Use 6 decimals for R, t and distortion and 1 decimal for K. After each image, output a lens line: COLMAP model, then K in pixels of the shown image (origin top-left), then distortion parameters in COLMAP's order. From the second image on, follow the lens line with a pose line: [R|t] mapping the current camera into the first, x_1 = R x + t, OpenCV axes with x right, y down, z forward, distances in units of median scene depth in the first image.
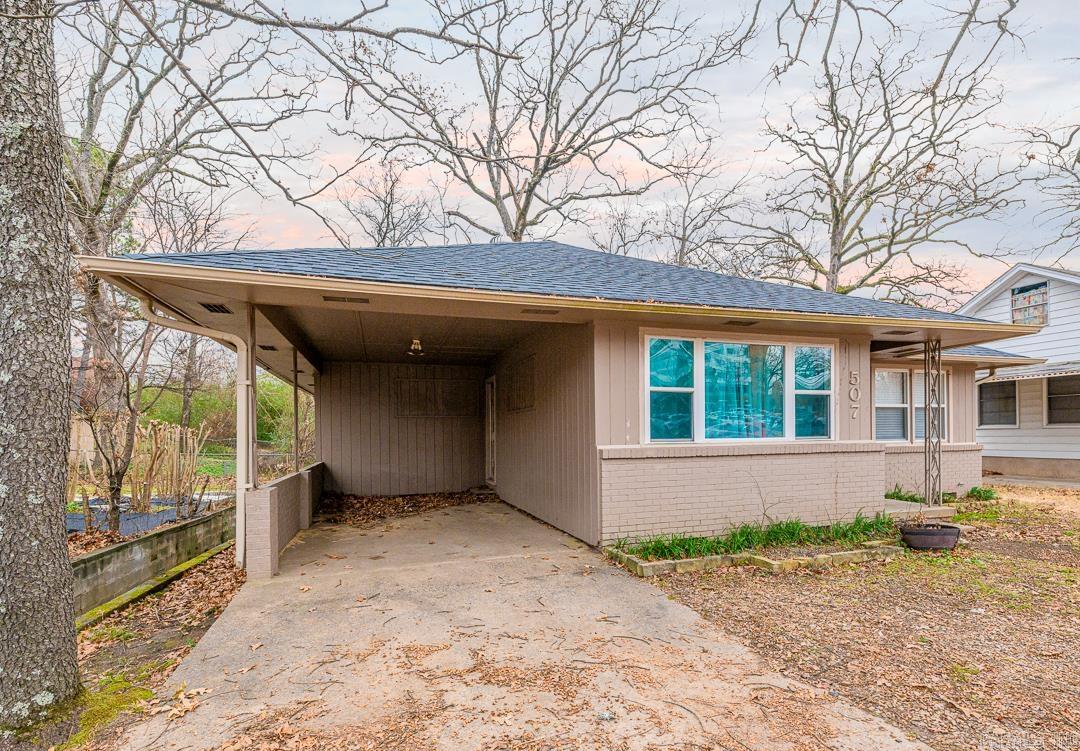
lens RADIAL K [[508.6, 0, 539.5], [0, 508.6, 431.8], [0, 0, 1]] dist [0.001487, 0.000016]
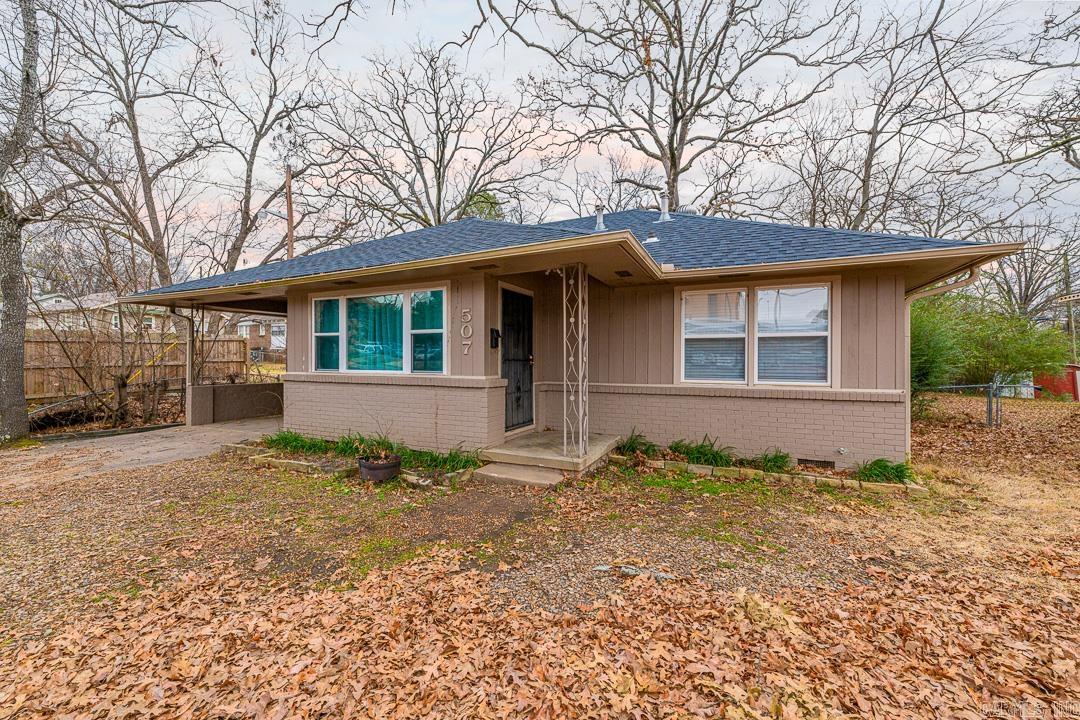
lens RADIAL K [[432.2, 0, 537.9], [0, 432.2, 356.6], [0, 0, 1]] dist [-0.000084, -0.000076]
pose [[0.733577, 0.000543, -0.679606, 1.337213], [-0.011168, 0.999874, -0.011256, -0.012869], [0.679514, 0.015848, 0.733491, 0.463758]]
